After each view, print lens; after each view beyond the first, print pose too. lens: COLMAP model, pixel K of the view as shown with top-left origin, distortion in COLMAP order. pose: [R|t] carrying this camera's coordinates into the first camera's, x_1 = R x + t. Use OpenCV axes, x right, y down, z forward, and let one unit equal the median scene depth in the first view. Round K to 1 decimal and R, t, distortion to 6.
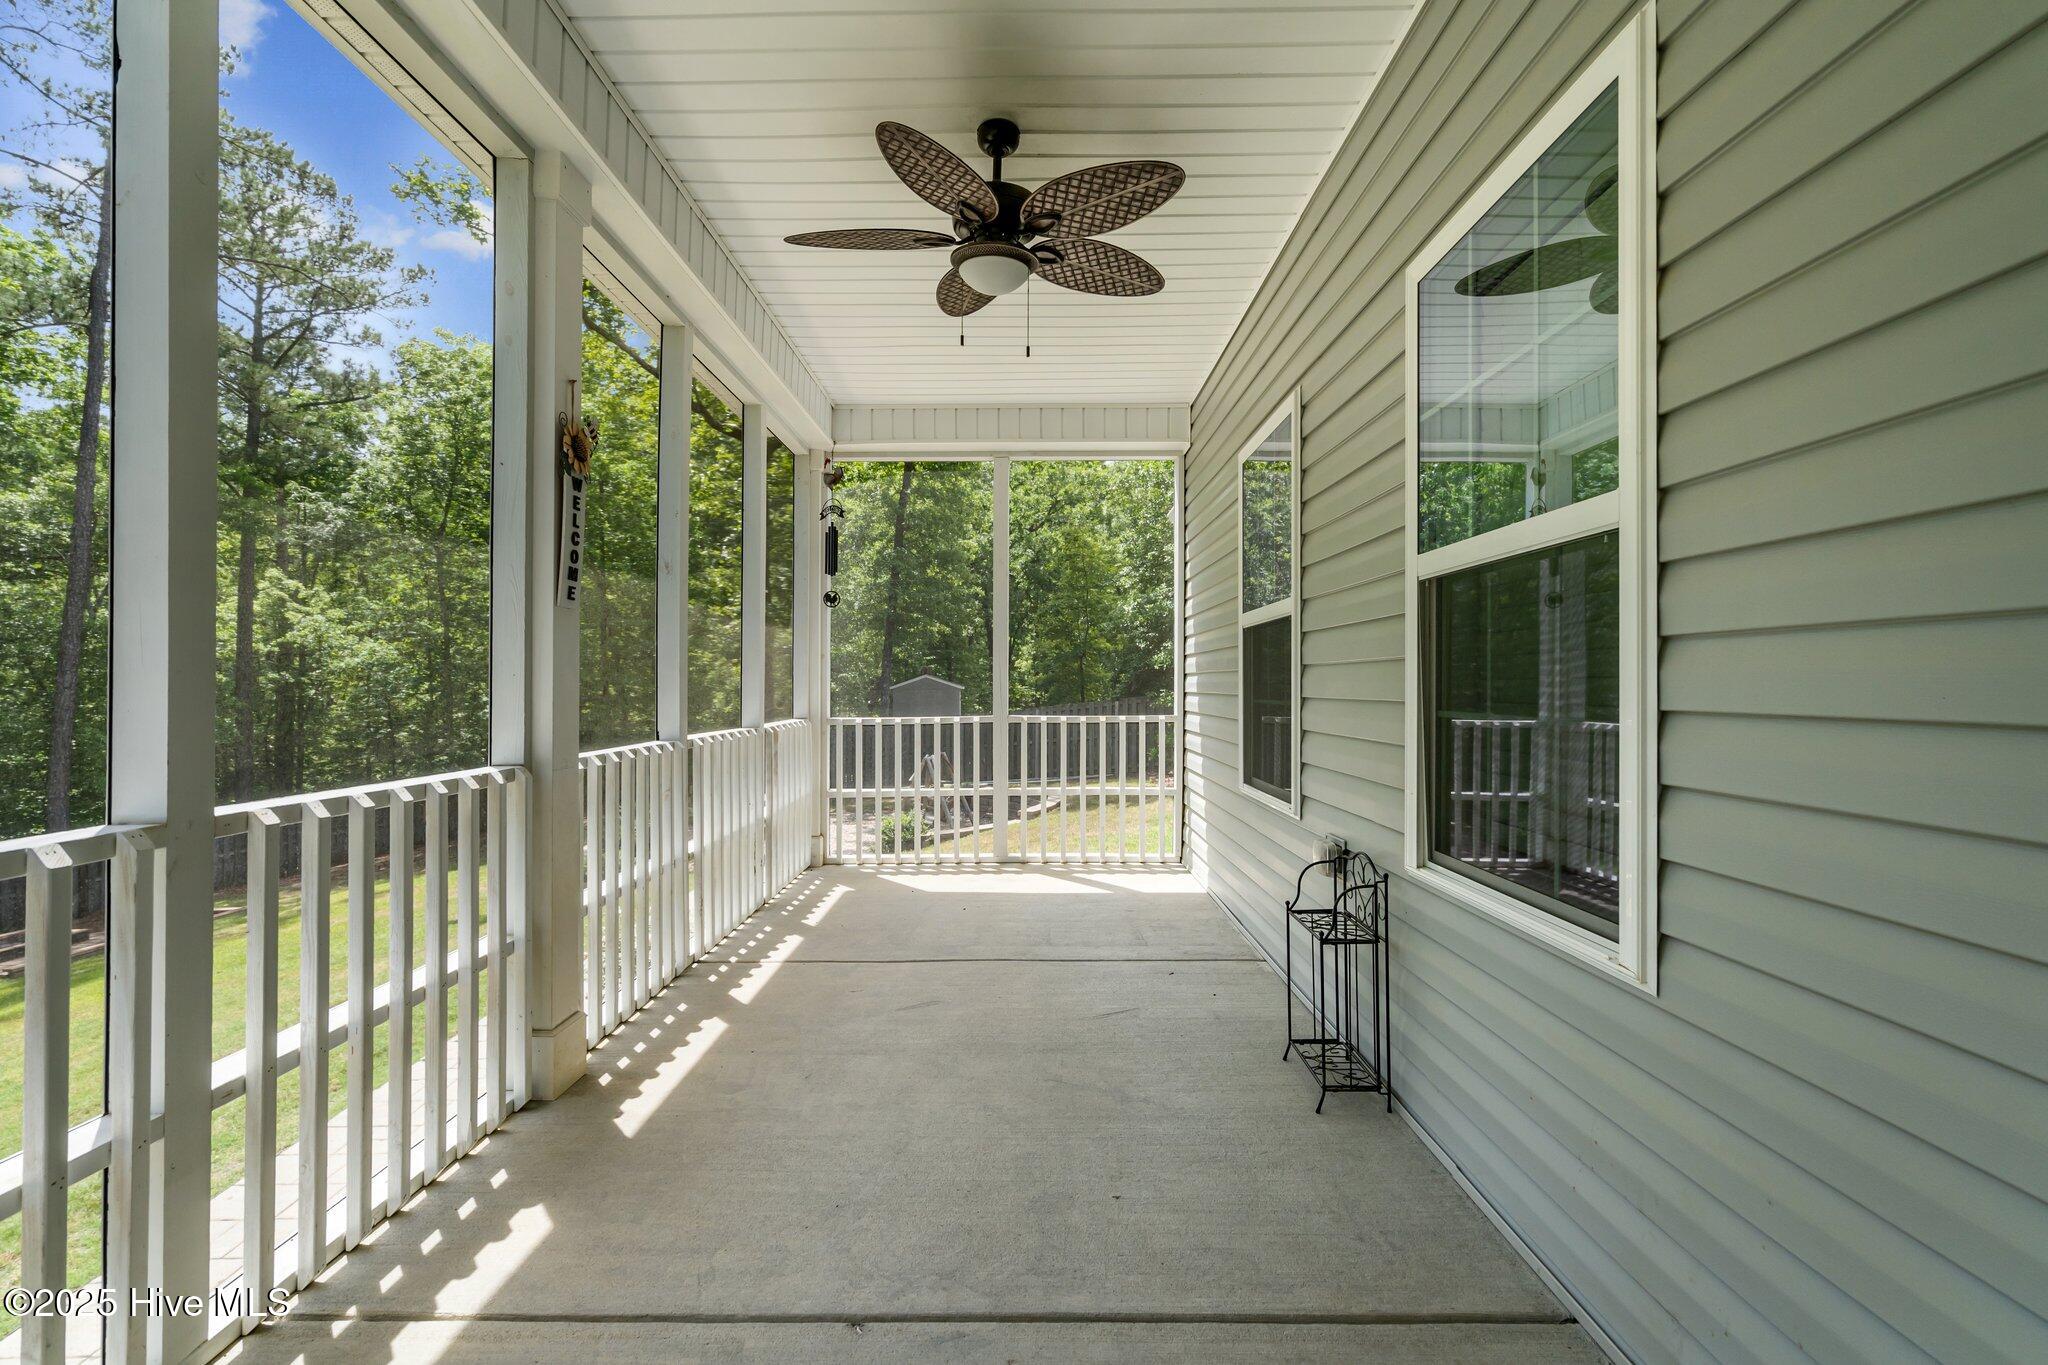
lens RADIAL K [[940.2, 0, 1025.6], [0, 940.2, 678.1], [0, 0, 1]] dist [-0.000038, -0.000406]
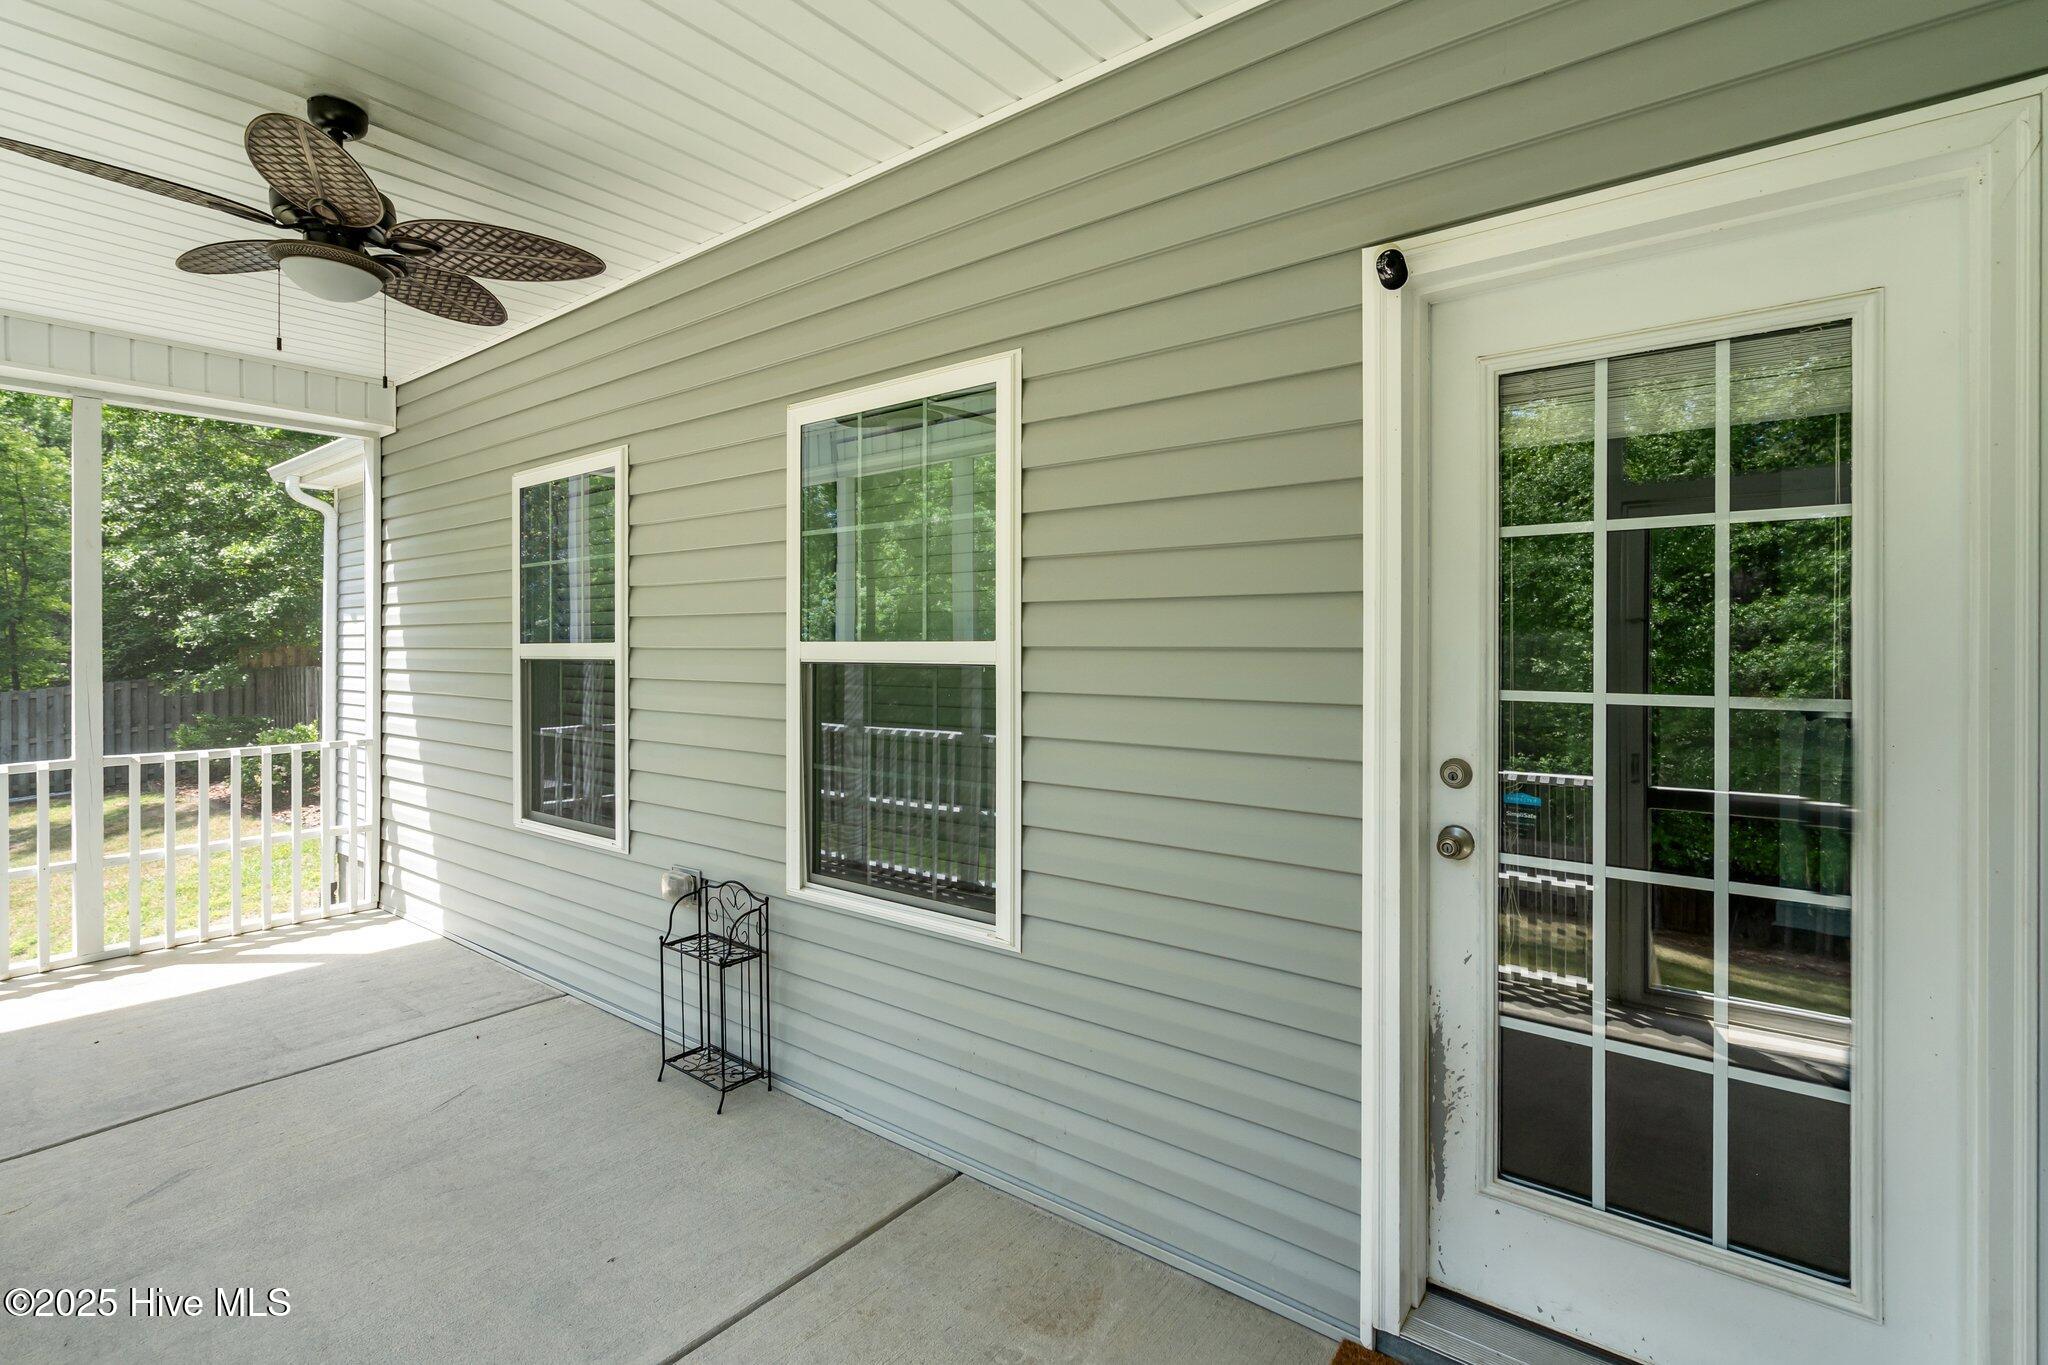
lens RADIAL K [[956.4, 0, 1023.6], [0, 956.4, 647.8], [0, 0, 1]] dist [-0.001522, -0.000170]
pose [[0.613691, -0.003188, 0.789540, -0.385060], [-0.004520, 0.999961, 0.007551, -0.124543], [-0.789533, -0.008203, 0.613653, -0.021745]]
